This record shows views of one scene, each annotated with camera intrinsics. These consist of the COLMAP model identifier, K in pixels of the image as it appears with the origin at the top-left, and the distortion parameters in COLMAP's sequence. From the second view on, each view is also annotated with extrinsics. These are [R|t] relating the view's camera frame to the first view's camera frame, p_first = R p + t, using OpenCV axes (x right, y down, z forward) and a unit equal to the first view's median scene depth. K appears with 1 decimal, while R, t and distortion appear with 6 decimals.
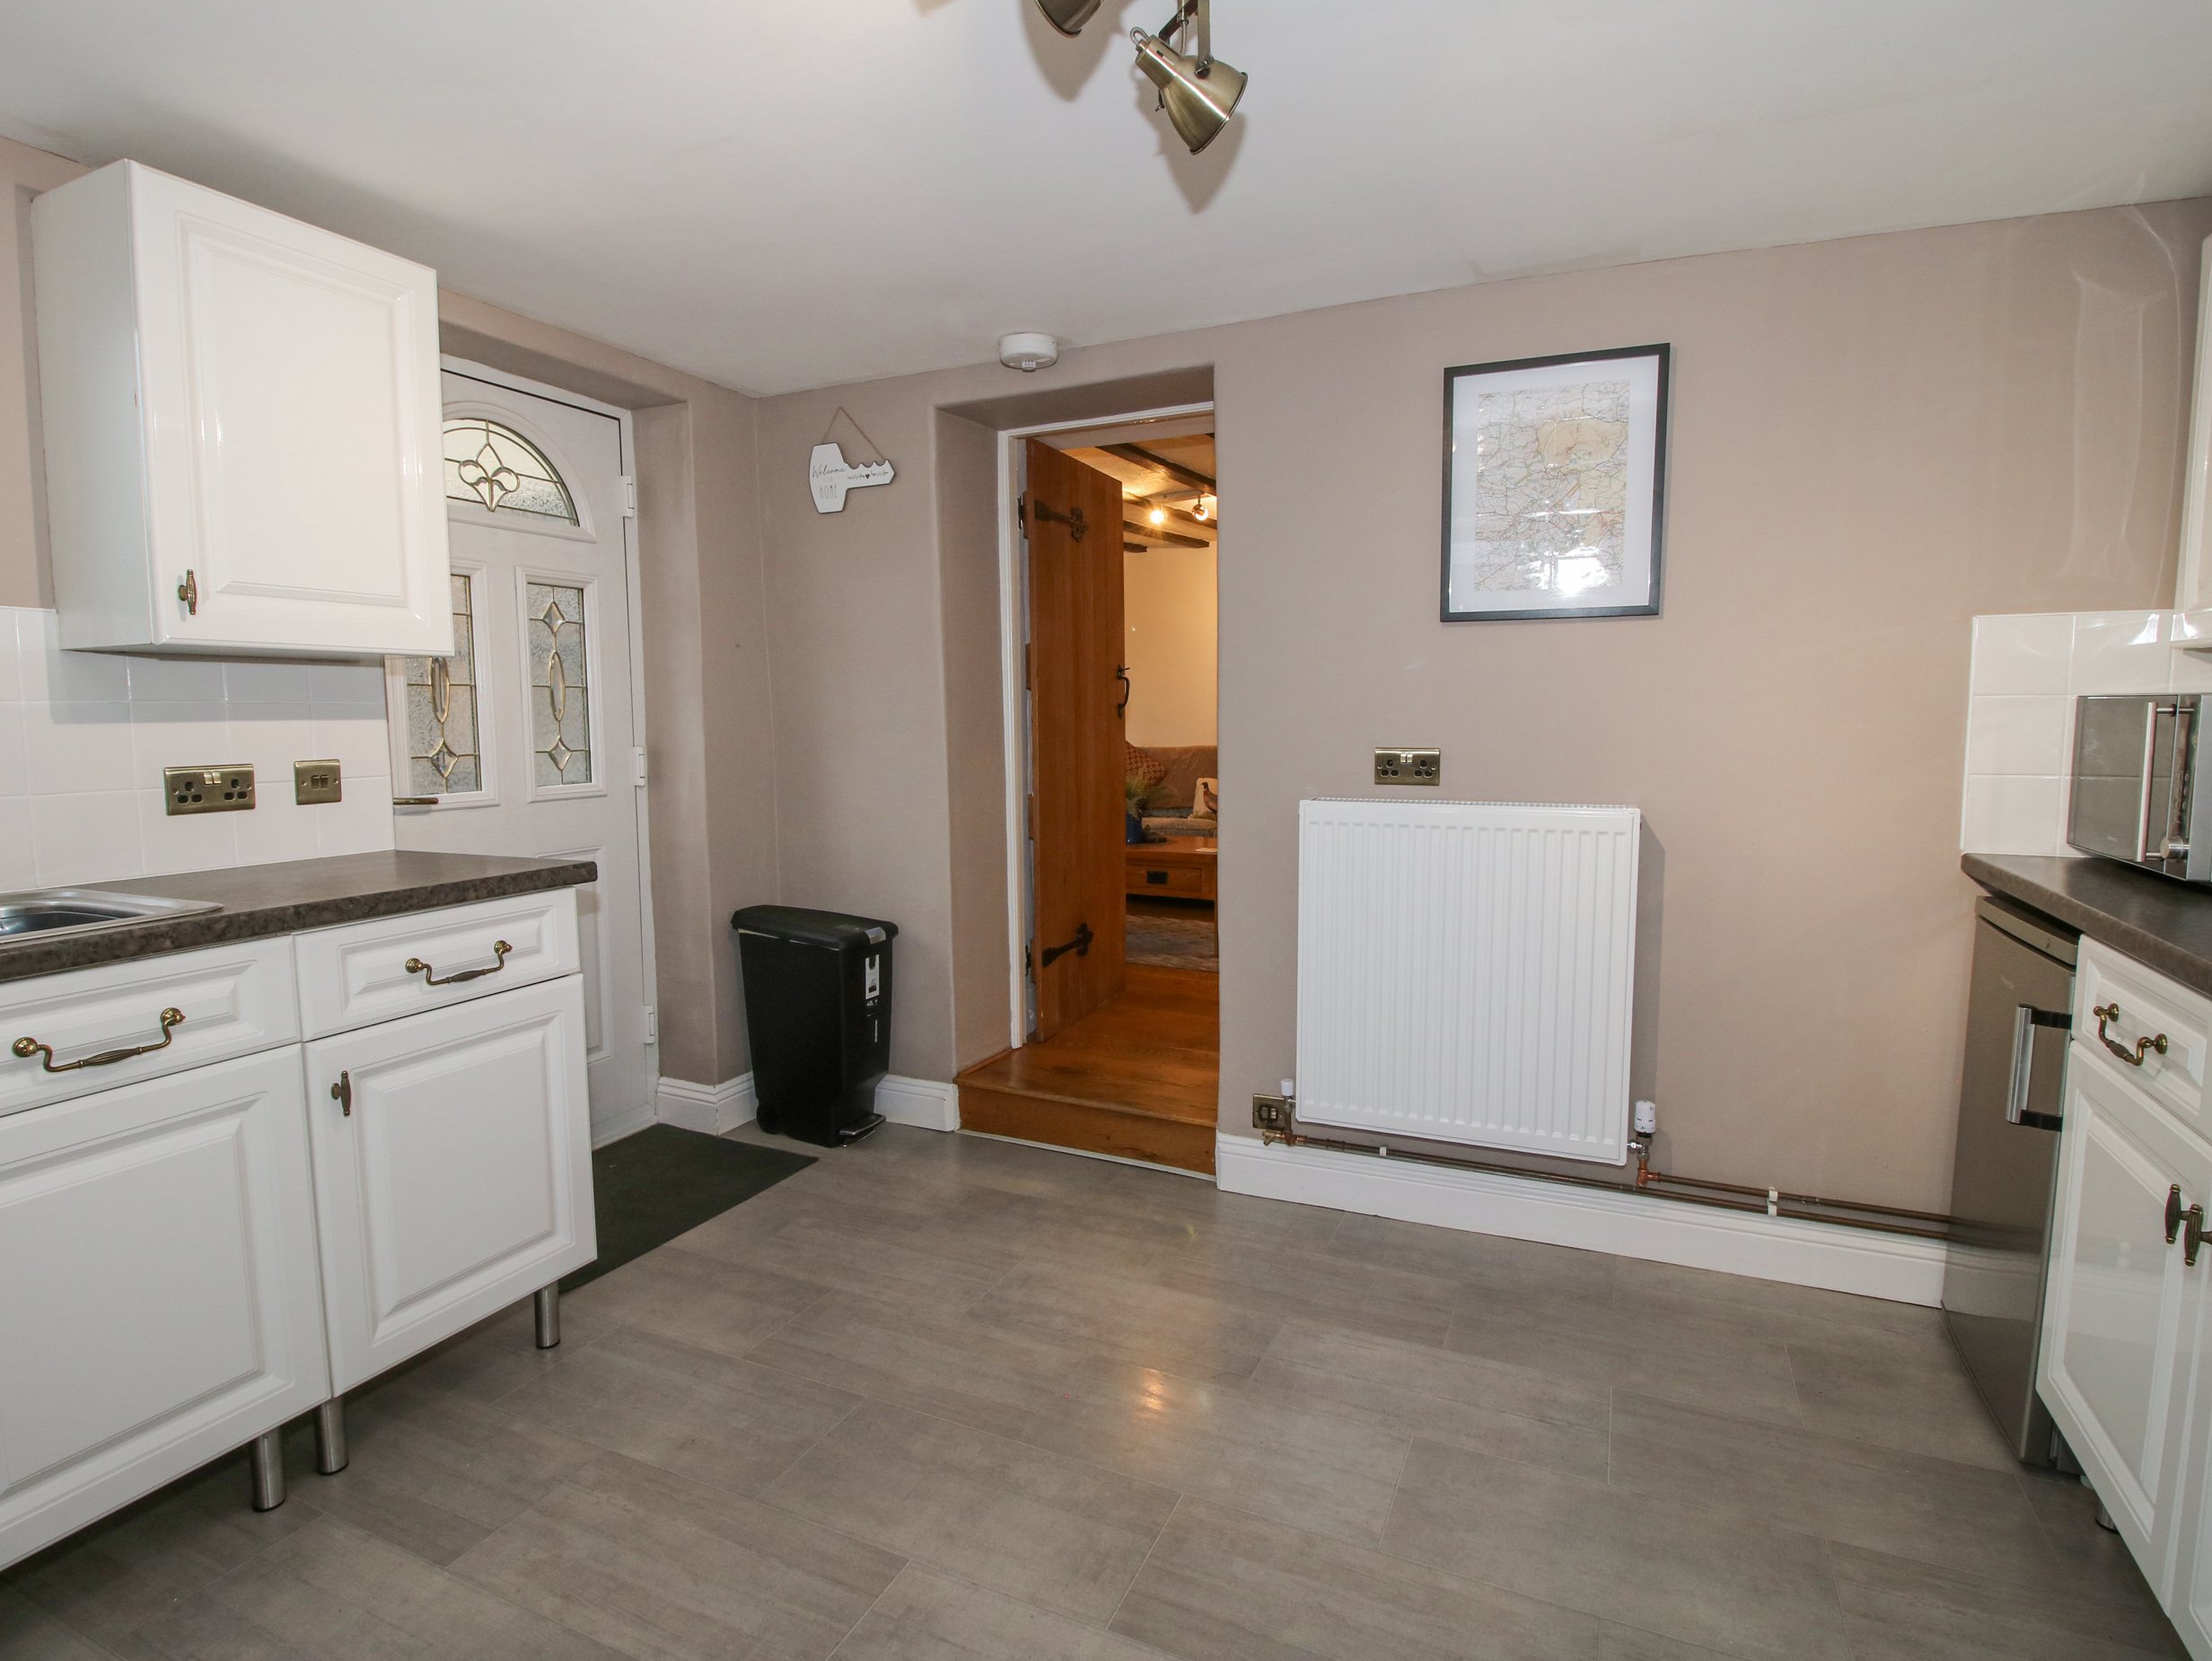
lens RADIAL K [[1155.4, 0, 1086.4], [0, 1155.4, 818.2], [0, 0, 1]] dist [0.009770, -0.017751]
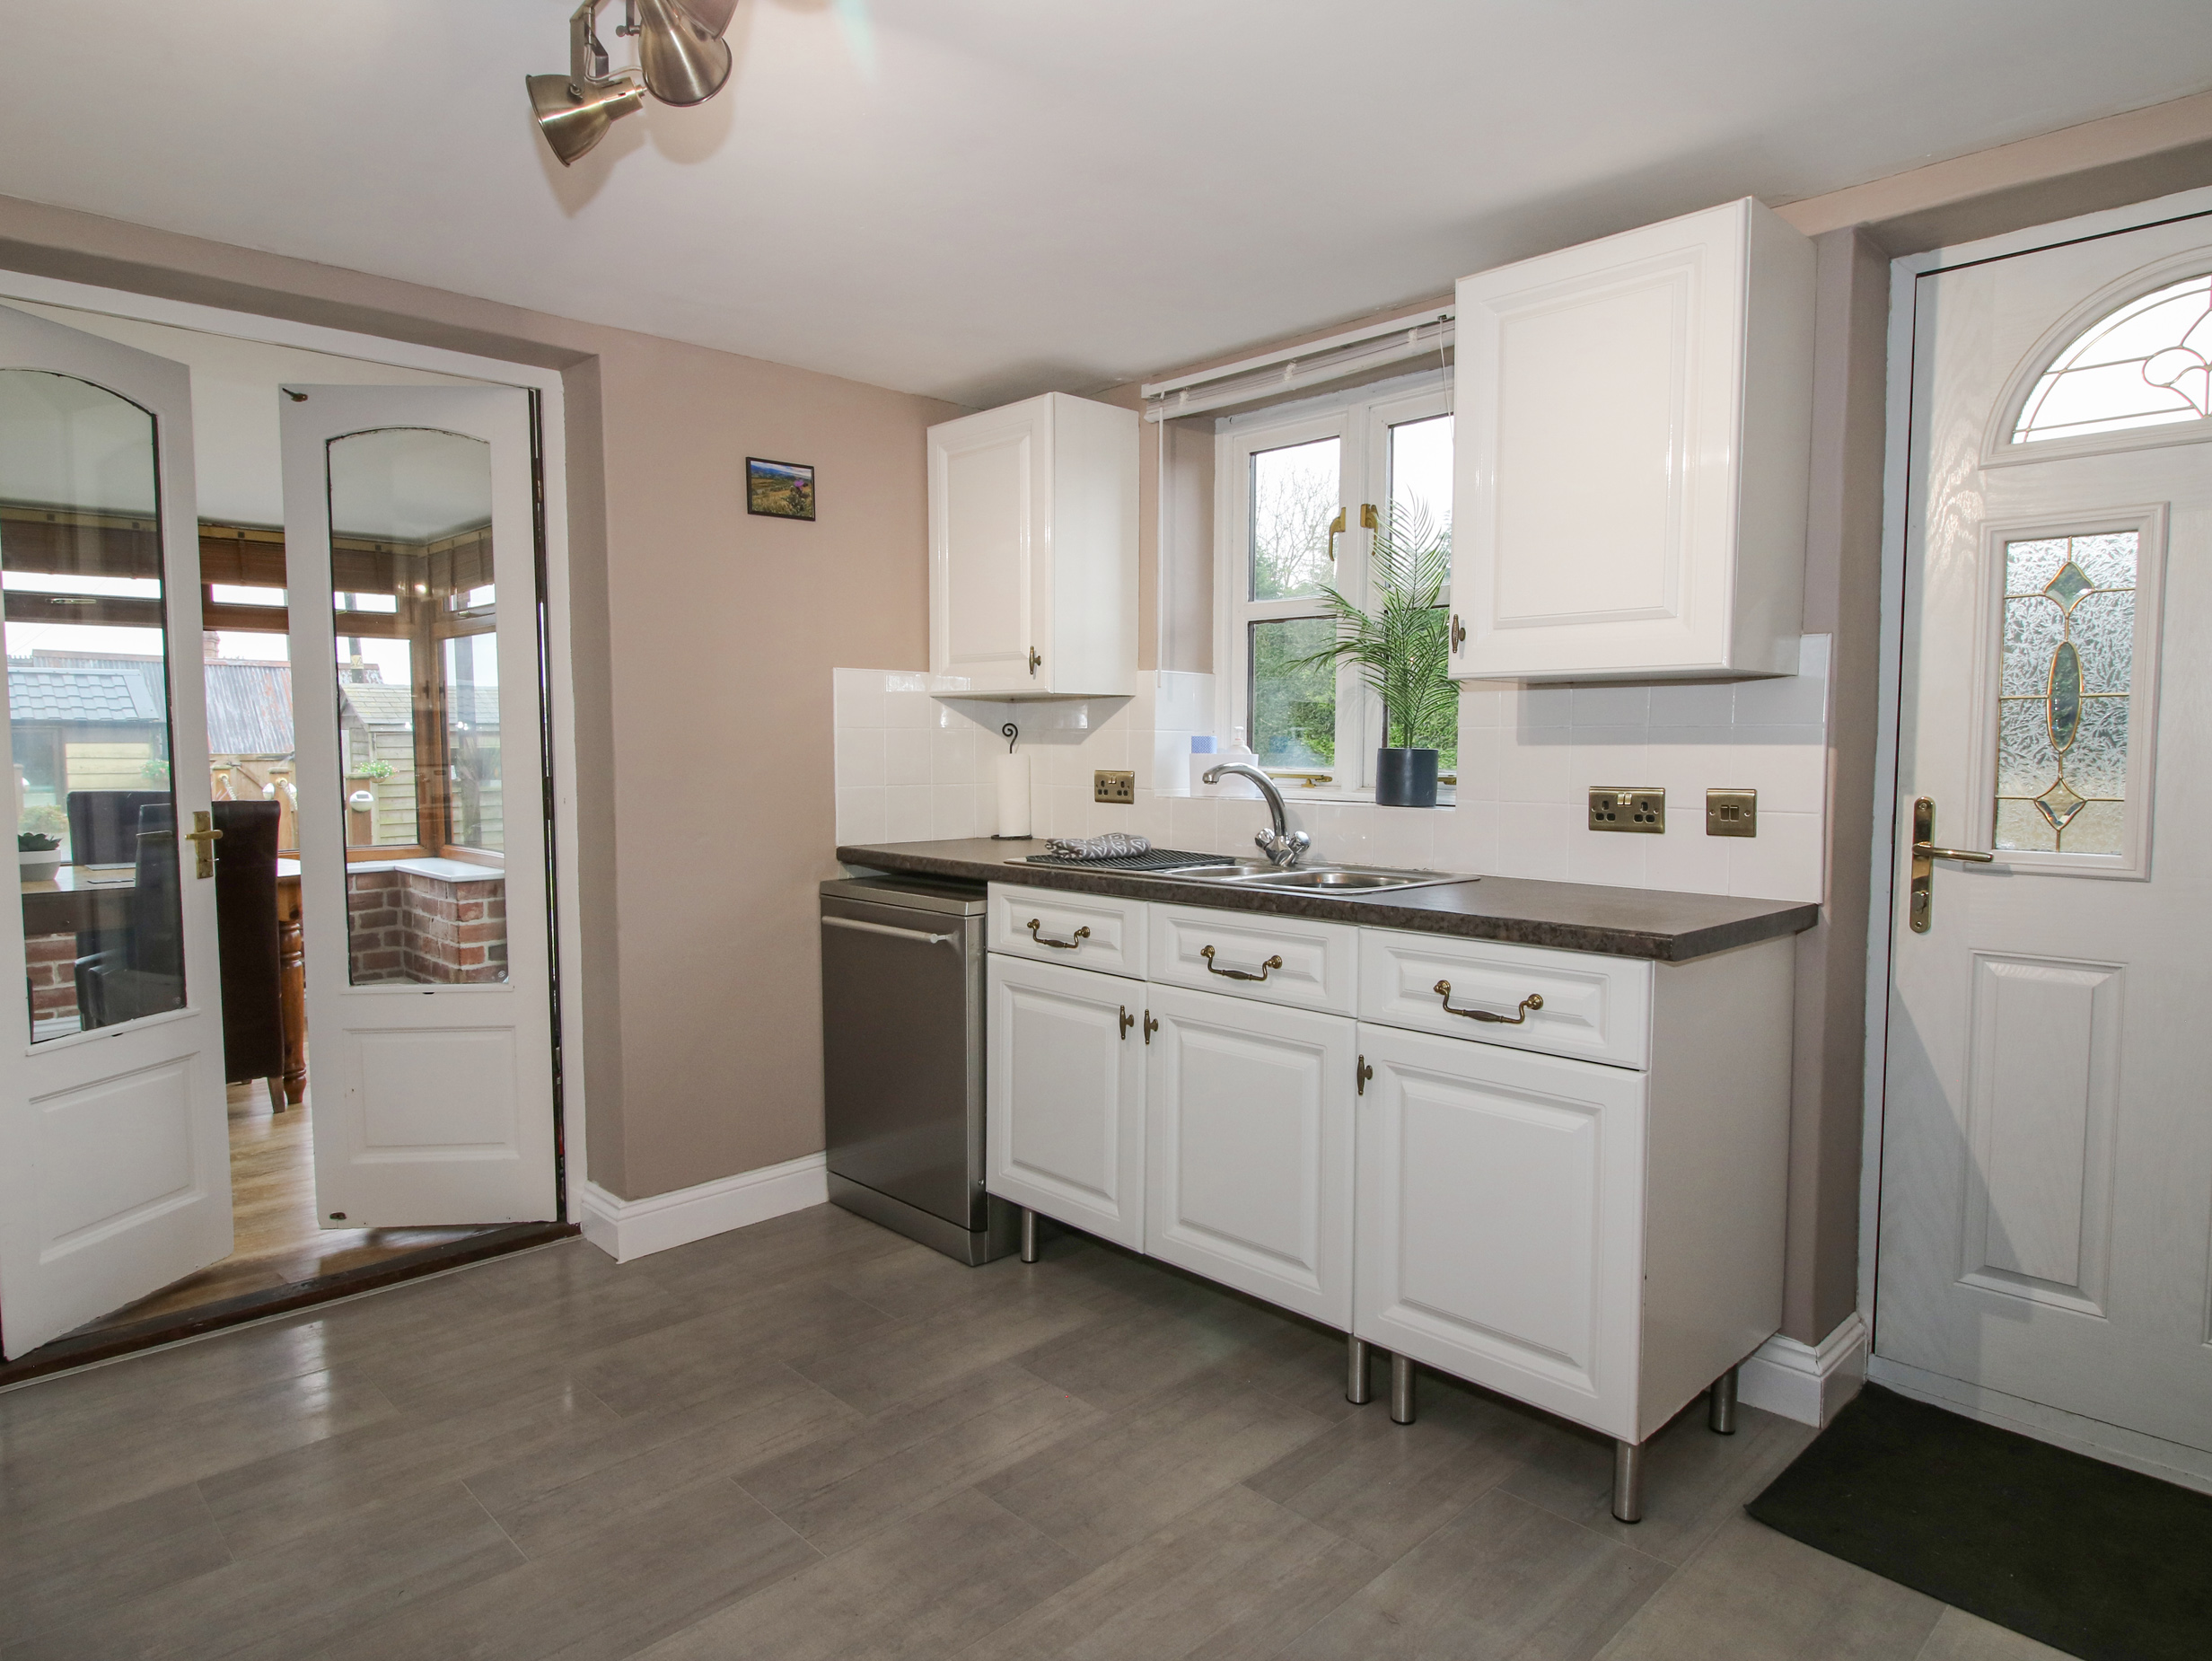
lens RADIAL K [[1319.5, 0, 1097.6], [0, 1319.5, 828.0], [0, 0, 1]] dist [-0.000755, -0.001841]
pose [[-0.350791, 0.070487, -0.933797, 0.581449], [-0.086183, 0.990501, 0.107142, -0.106299], [0.932480, 0.118062, -0.341384, 1.076078]]
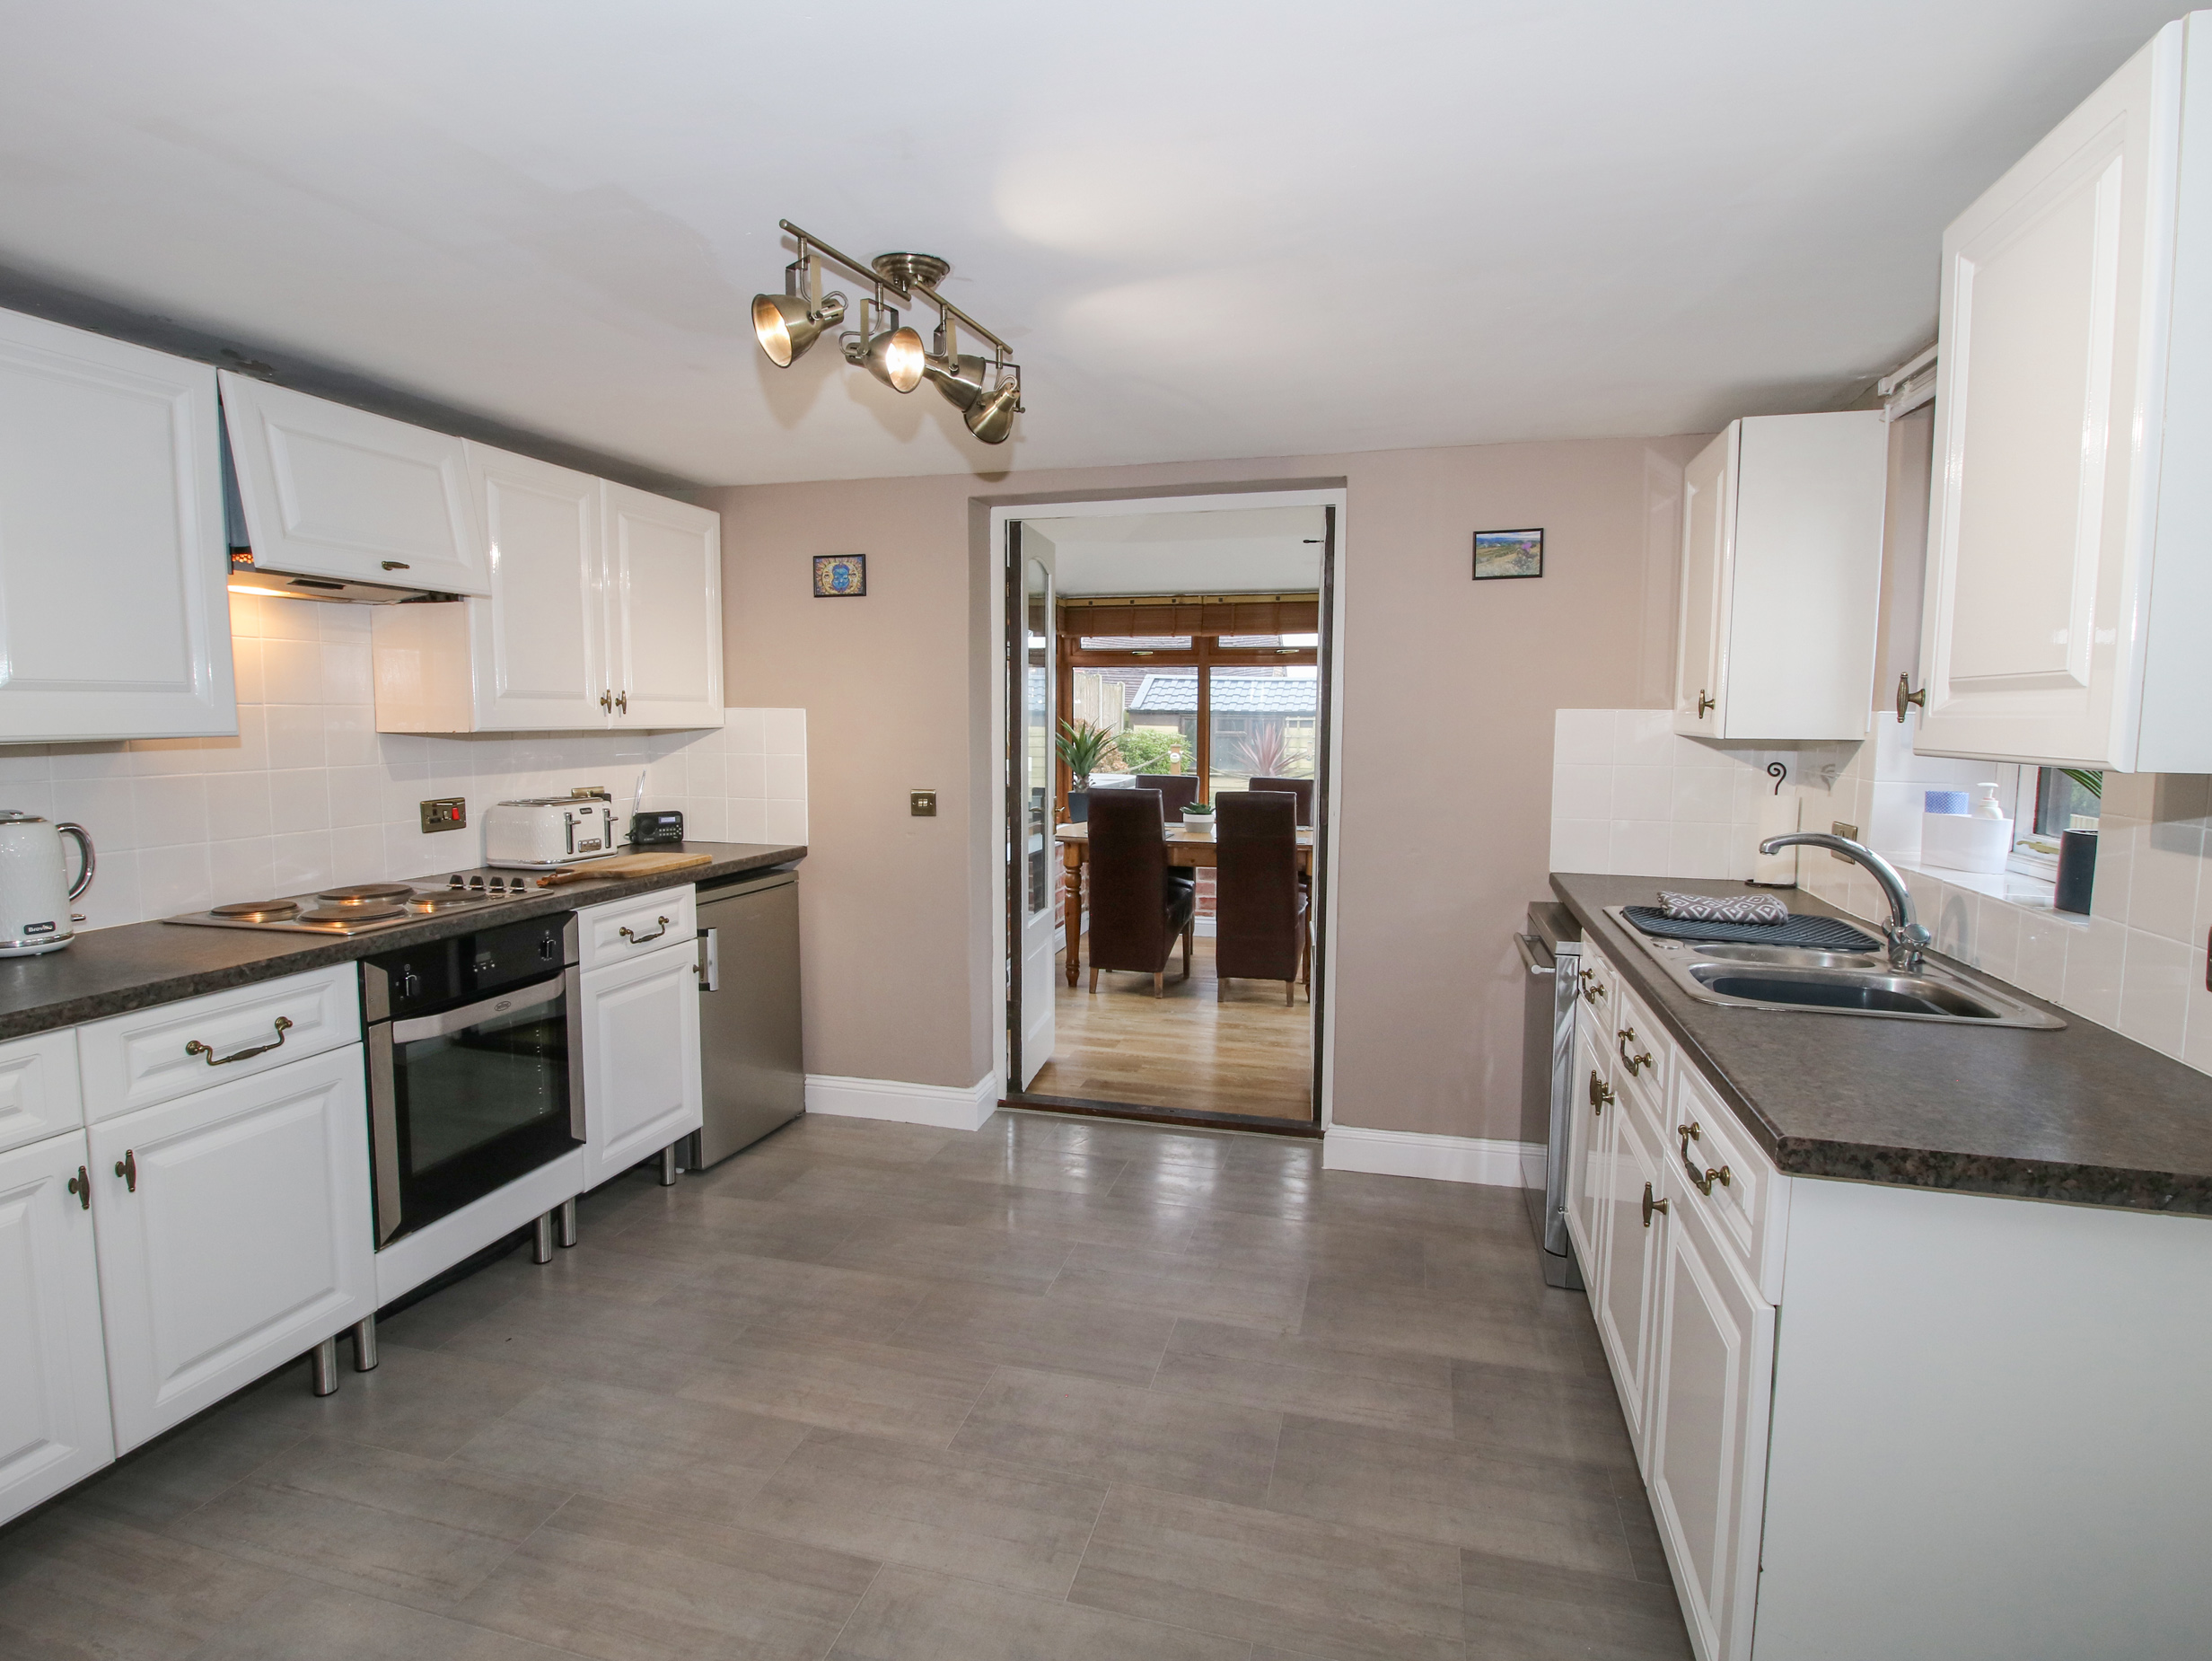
lens RADIAL K [[1155.4, 0, 1086.4], [0, 1155.4, 818.2], [0, 0, 1]] dist [0.009770, -0.017751]
pose [[-0.985130, 0.016364, -0.171031, 0.001122], [-0.015612, 0.982810, 0.183956, -0.245518], [0.171102, 0.183891, -0.967940, 1.677025]]
